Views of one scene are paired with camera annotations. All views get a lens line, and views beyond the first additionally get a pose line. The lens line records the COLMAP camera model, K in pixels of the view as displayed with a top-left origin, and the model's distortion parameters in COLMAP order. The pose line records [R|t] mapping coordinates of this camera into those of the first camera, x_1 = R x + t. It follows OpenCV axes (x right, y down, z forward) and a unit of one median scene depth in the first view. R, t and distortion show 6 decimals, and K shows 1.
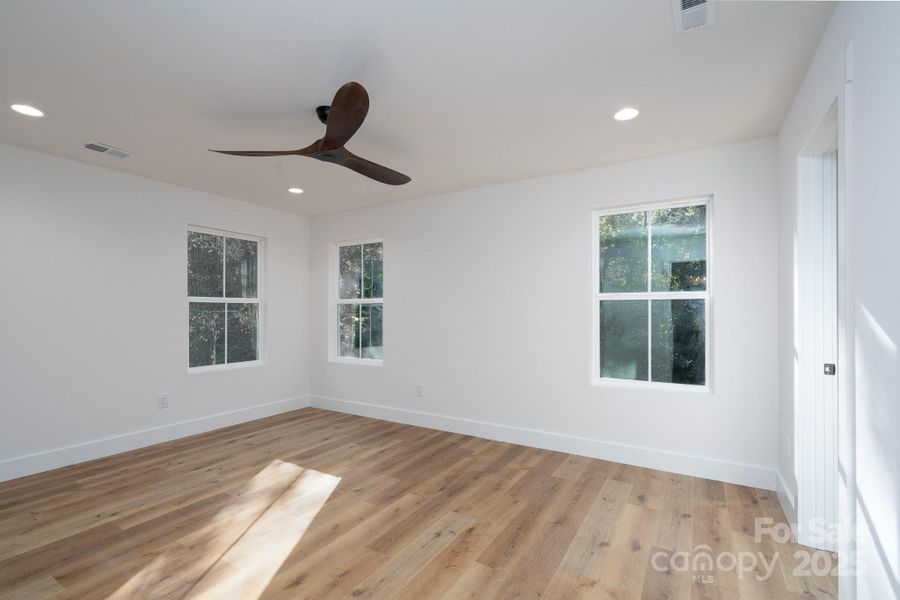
lens RADIAL K [[378.3, 0, 449.4], [0, 378.3, 303.5], [0, 0, 1]] dist [0.000069, -0.000027]
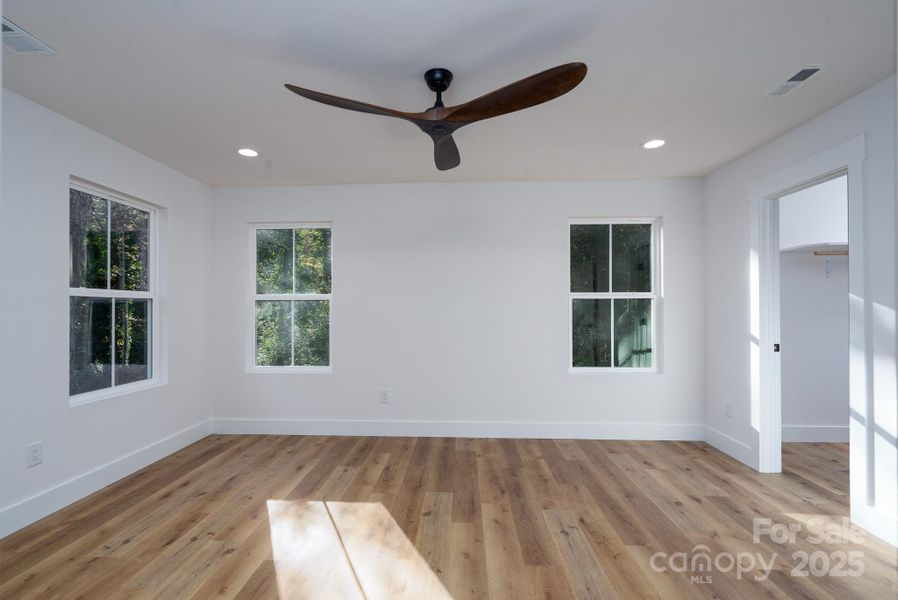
lens RADIAL K [[385.4, 0, 449.0], [0, 385.4, 300.0], [0, 0, 1]] dist [-0.000435, 0.000064]
pose [[0.895484, 0.006457, 0.445047, -0.502002], [-0.005711, 0.999979, -0.003017, 0.000924], [-0.445057, 0.000160, 0.895502, 0.148775]]
